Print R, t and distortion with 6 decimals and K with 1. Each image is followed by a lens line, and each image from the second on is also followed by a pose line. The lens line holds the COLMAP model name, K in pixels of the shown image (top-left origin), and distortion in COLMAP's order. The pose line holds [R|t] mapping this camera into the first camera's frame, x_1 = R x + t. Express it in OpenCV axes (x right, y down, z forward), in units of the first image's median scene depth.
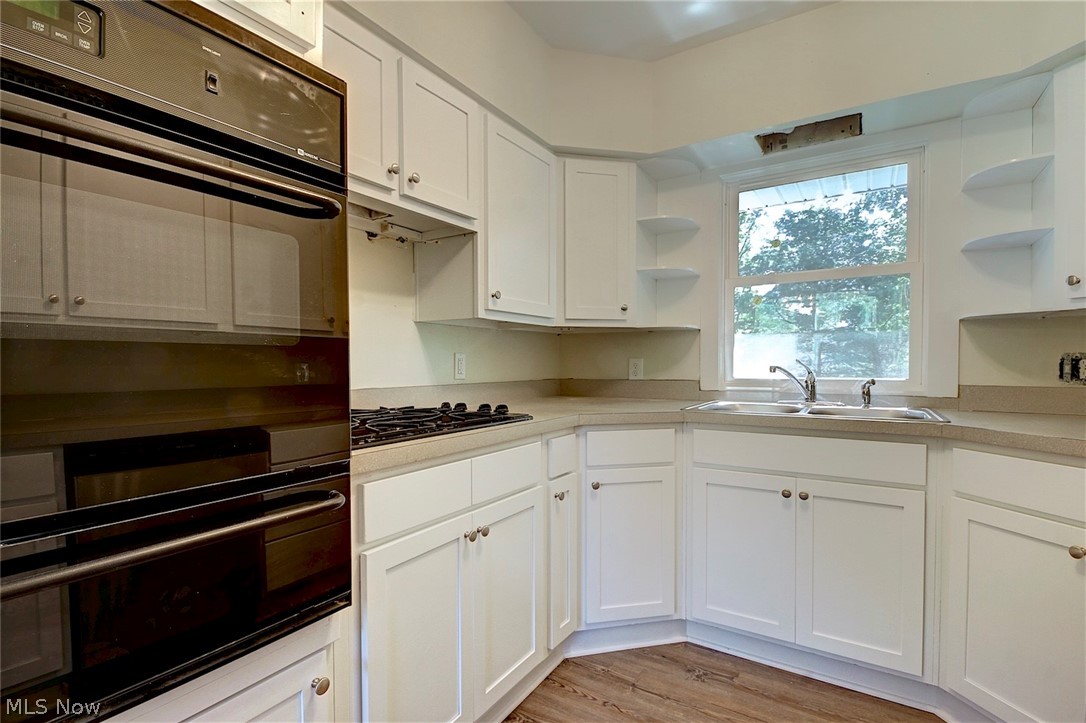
lens RADIAL K [[508.9, 0, 537.8], [0, 508.9, 375.1], [0, 0, 1]] dist [-0.004764, -0.003366]
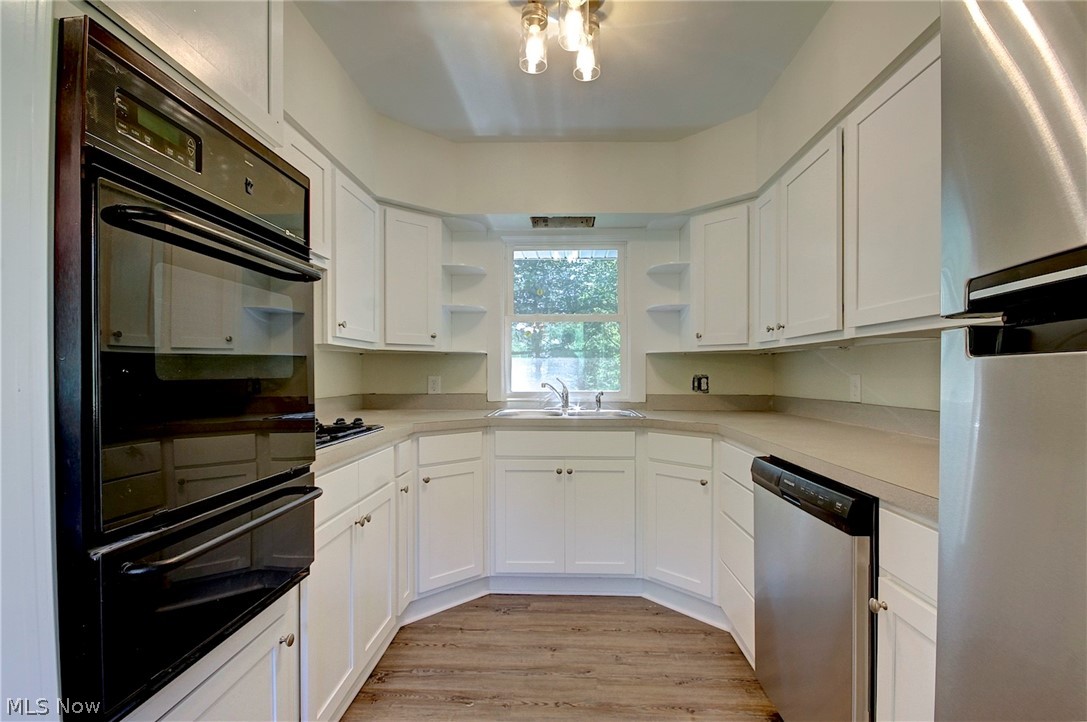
lens RADIAL K [[509.3, 0, 551.2], [0, 509.3, 375.1], [0, 0, 1]] dist [-0.004764, -0.003366]
pose [[0.857807, 0.001298, 0.513971, -0.265172], [0.009186, 0.999798, -0.017856, -0.015798], [-0.513890, 0.020038, 0.857622, -0.236095]]
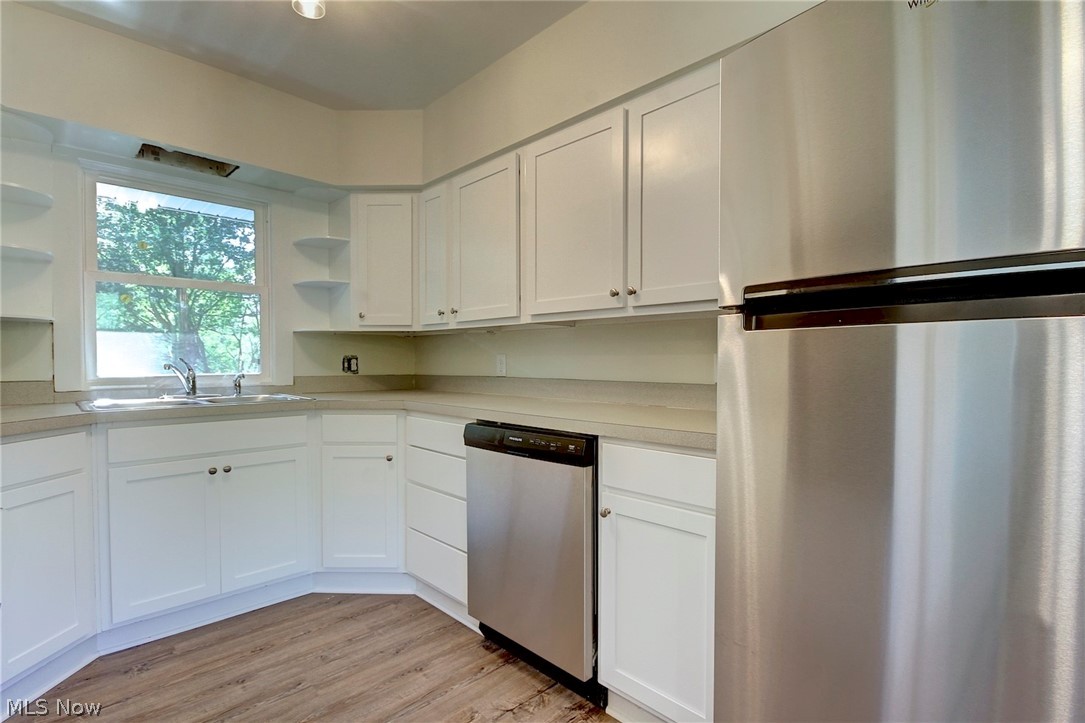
lens RADIAL K [[508.4, 0, 538.2], [0, 508.4, 370.0], [0, 0, 1]] dist [-0.004764, -0.003366]
pose [[0.219958, -0.015107, 0.975392, -0.460443], [0.021543, 0.999711, 0.010625, 0.000519], [-0.975271, 0.018675, 0.220220, -0.010253]]
